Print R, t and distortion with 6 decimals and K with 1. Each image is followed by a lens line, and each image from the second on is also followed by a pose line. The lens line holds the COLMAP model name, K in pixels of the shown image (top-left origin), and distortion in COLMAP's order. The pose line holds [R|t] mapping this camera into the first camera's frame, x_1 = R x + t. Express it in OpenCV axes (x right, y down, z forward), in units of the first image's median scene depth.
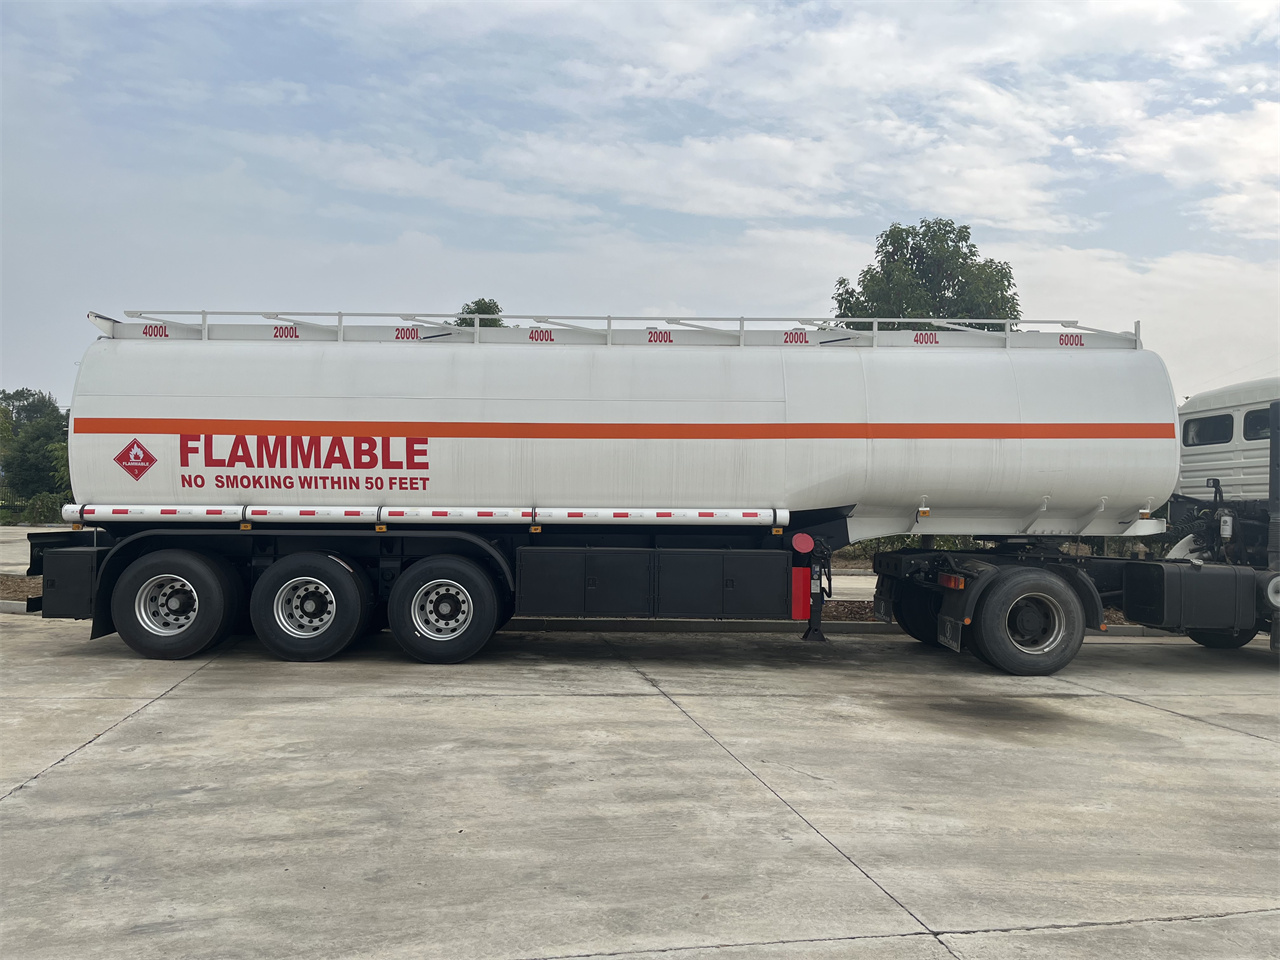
lens RADIAL K [[965.5, 0, 646.3], [0, 965.5, 482.6], [0, 0, 1]] dist [0.059962, -0.079083]
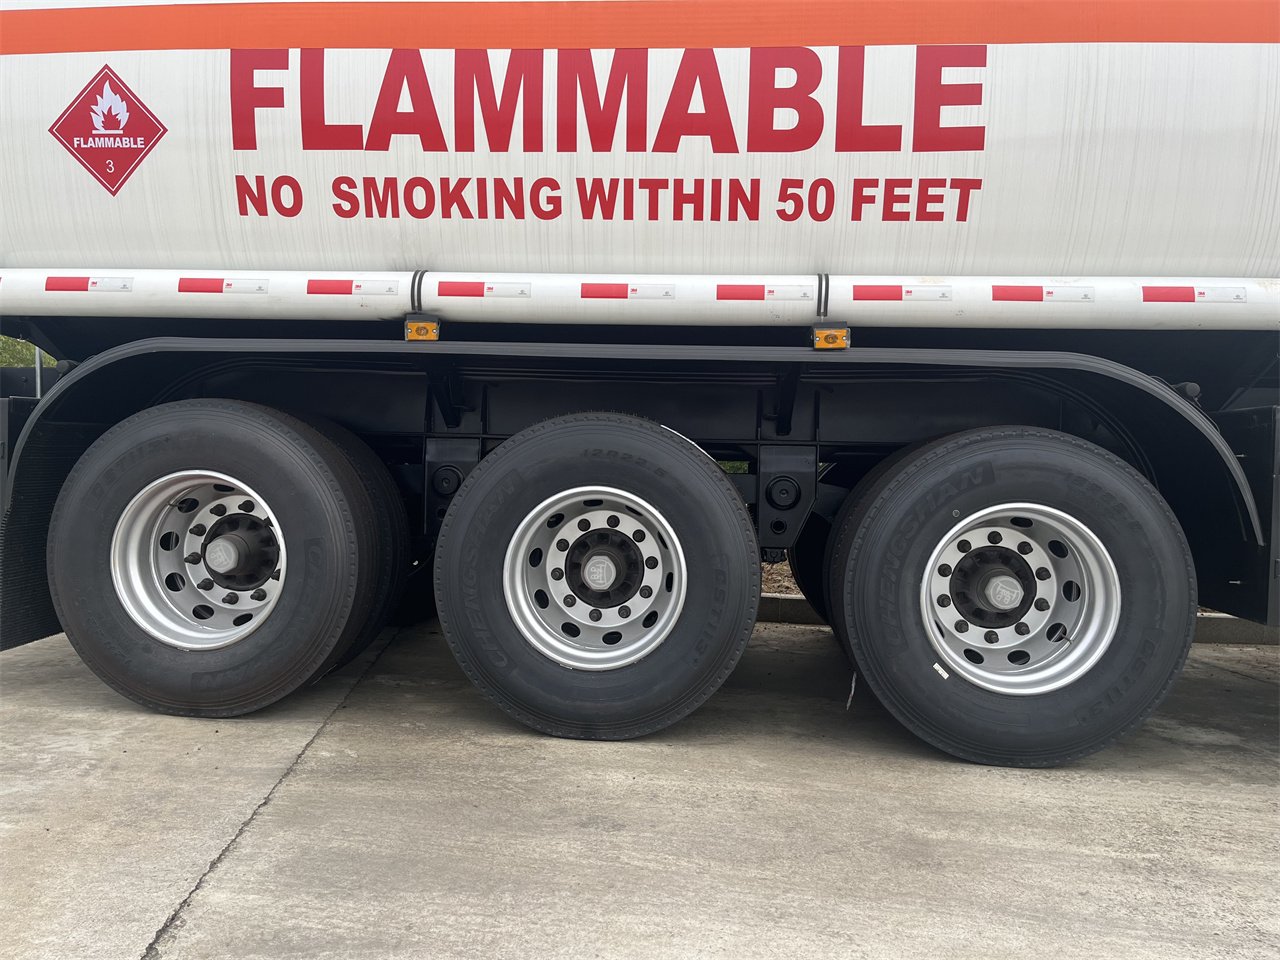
lens RADIAL K [[965.5, 0, 654.0], [0, 965.5, 493.6], [0, 0, 1]] dist [0.059962, -0.079083]
pose [[0.995591, 0.019571, -0.091737, -0.300041], [-0.014907, 0.998574, 0.051257, 0.082264], [0.092610, -0.049664, 0.994463, 0.672181]]
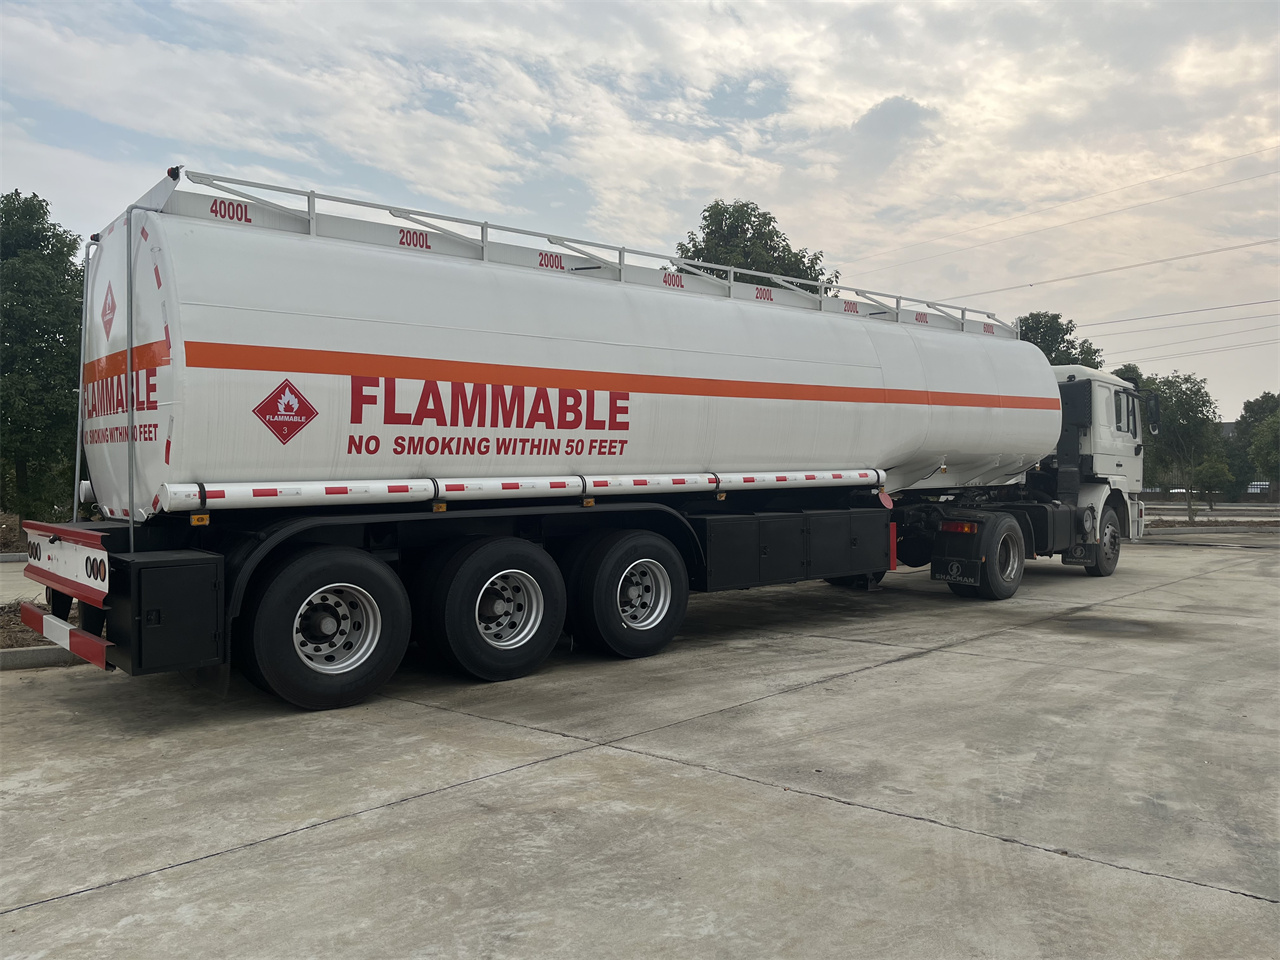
lens RADIAL K [[965.5, 0, 634.0], [0, 965.5, 488.3], [0, 0, 1]] dist [0.059962, -0.079083]
pose [[0.769640, -0.031435, 0.637704, -0.757449], [0.000184, 0.998798, 0.049014, -0.004448], [-0.638478, -0.037606, 0.768720, 0.351281]]
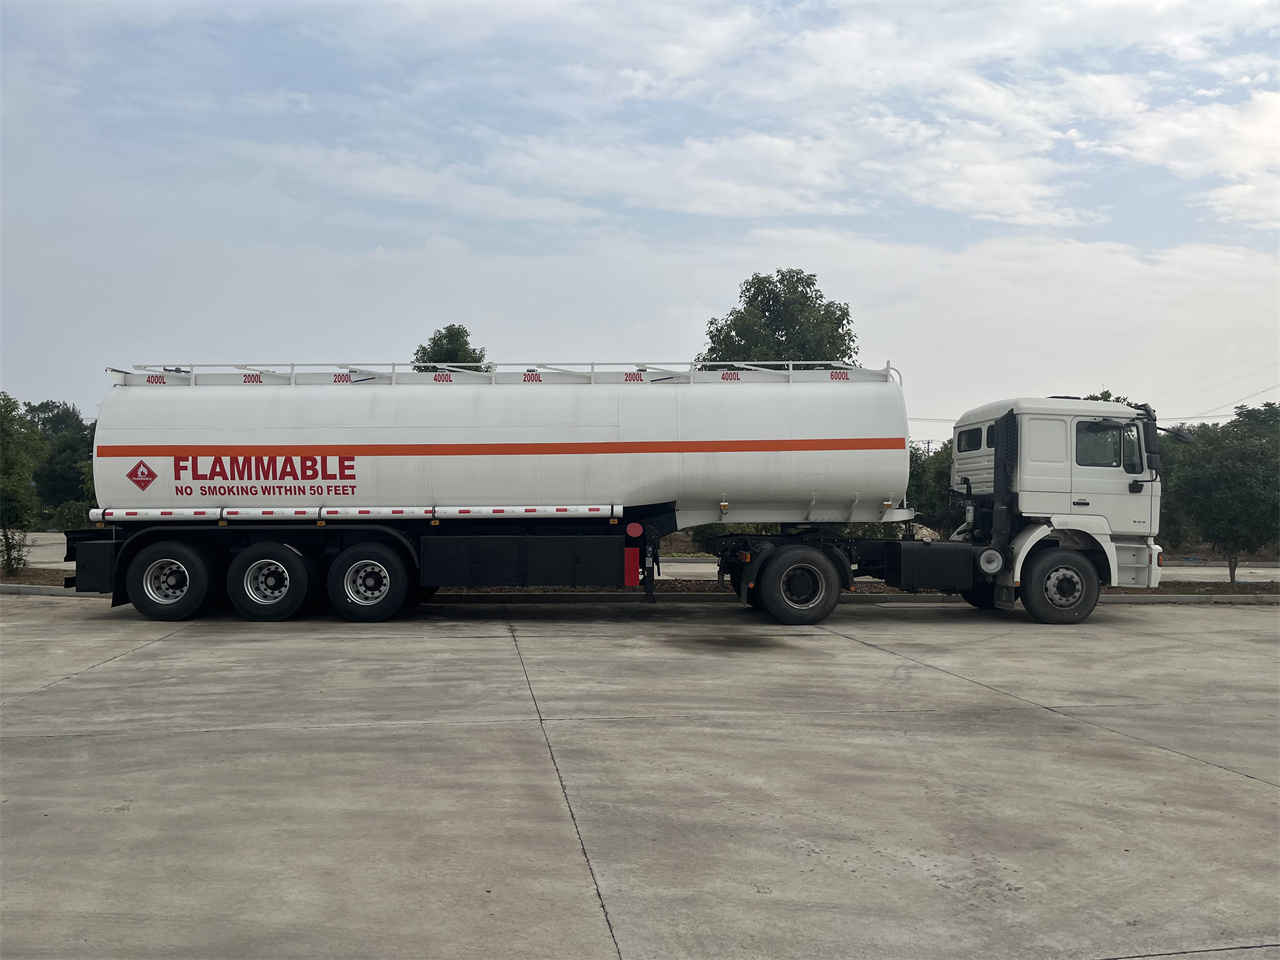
lens RADIAL K [[965.5, 0, 635.6], [0, 965.5, 487.9], [0, 0, 1]] dist [0.059962, -0.079083]
pose [[0.999710, -0.014164, -0.019460, 0.194197], [0.014249, 0.999889, 0.004254, -0.002193], [0.019397, -0.004530, 0.999802, -0.353148]]
